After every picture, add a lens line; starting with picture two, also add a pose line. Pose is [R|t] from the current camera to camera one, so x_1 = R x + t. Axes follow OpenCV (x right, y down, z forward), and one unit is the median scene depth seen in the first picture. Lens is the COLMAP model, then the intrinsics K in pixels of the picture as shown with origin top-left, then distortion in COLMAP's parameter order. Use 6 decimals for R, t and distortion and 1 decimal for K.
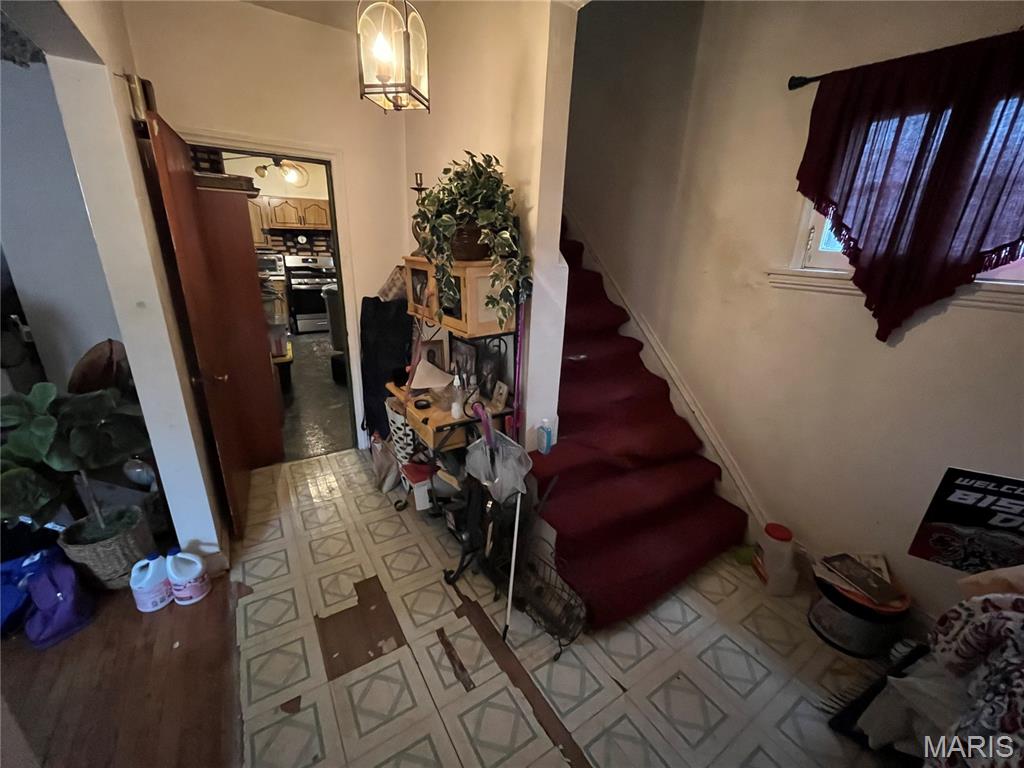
lens RADIAL K [[415.6, 0, 512.0], [0, 415.6, 384.0], [0, 0, 1]] dist [-0.001695, -0.000271]
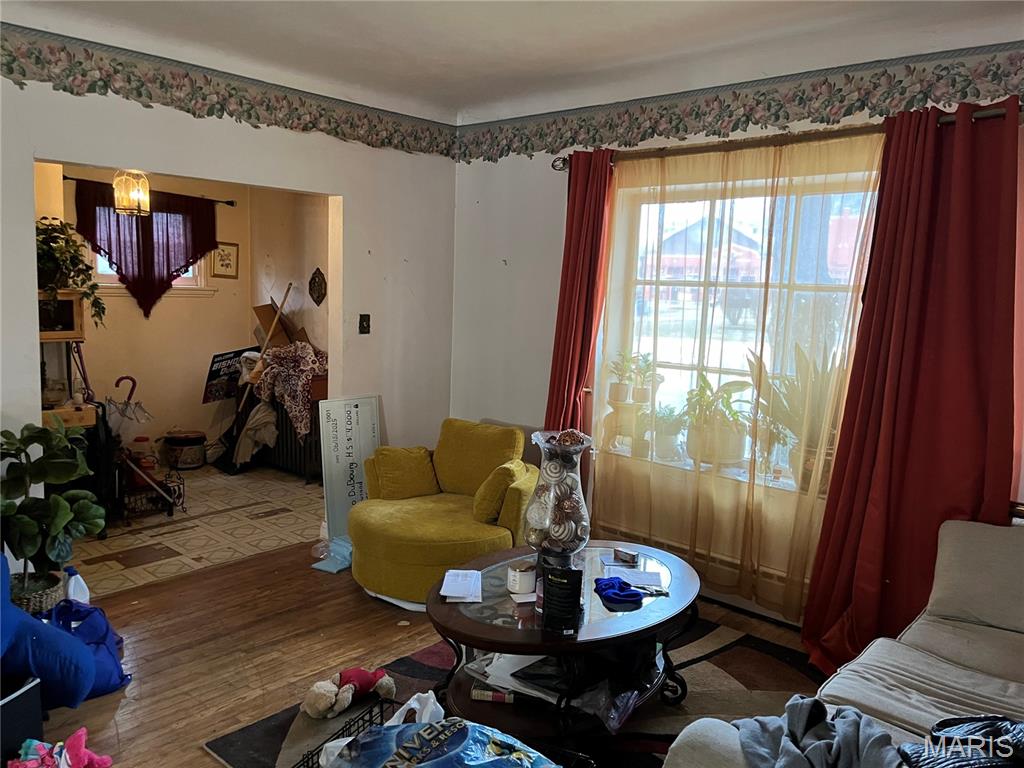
lens RADIAL K [[773.1, 0, 511.9], [0, 773.1, 391.1], [0, 0, 1]] dist [0.066773, -0.099098]
pose [[-0.258952, -0.173401, 0.950198, -3.425803], [0.272909, 0.930534, 0.244187, -0.227651], [-0.926534, 0.322551, -0.193641, 0.230827]]
